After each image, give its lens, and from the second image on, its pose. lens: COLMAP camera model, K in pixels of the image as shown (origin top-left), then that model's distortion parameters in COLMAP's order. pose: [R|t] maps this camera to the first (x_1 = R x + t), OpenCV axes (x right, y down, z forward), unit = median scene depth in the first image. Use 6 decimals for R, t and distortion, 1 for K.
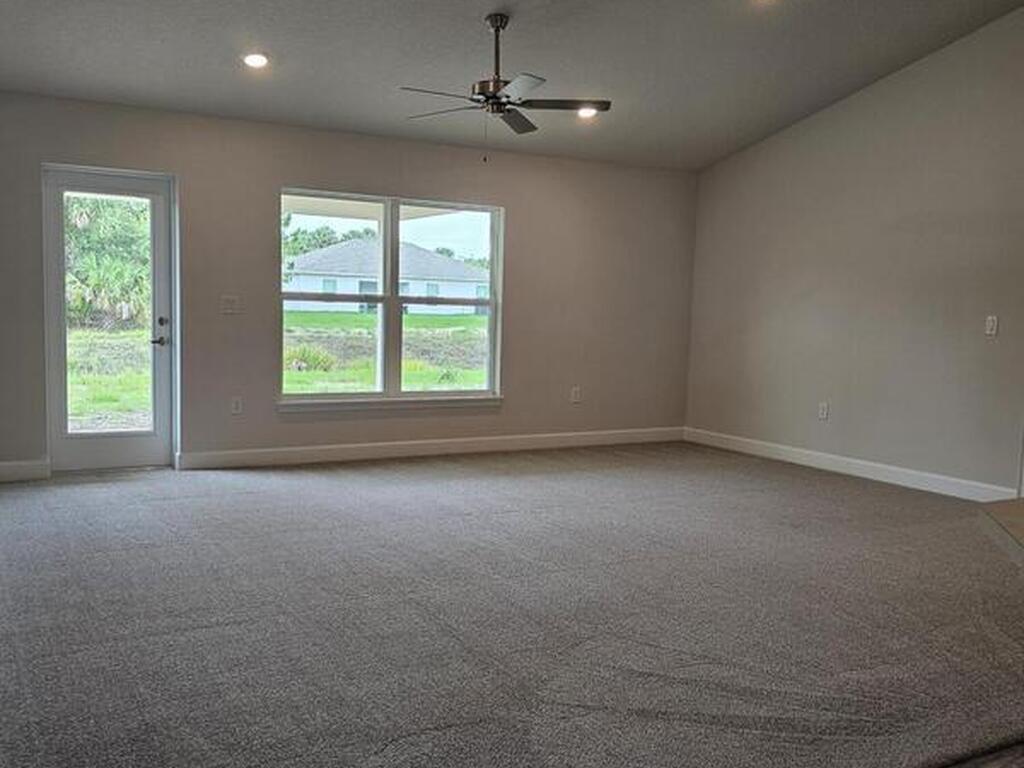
lens RADIAL K [[945.3, 0, 516.3], [0, 945.3, 403.8], [0, 0, 1]] dist [0.002324, 0.001146]
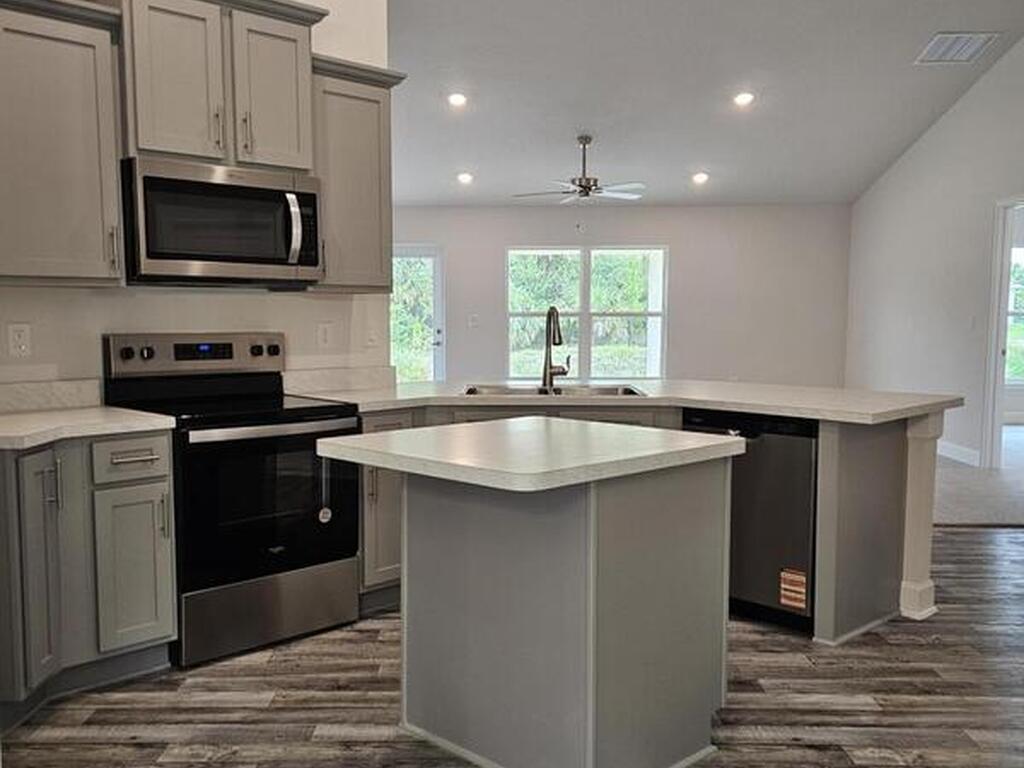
lens RADIAL K [[955.0, 0, 512.0], [0, 955.0, 384.0], [0, 0, 1]] dist [0.067507, -0.004845]
pose [[0.857925, 0.007309, -0.513723, 0.095435], [-0.027503, 0.999119, -0.031714, 0.008747], [0.513038, 0.041337, 0.857370, -0.059524]]
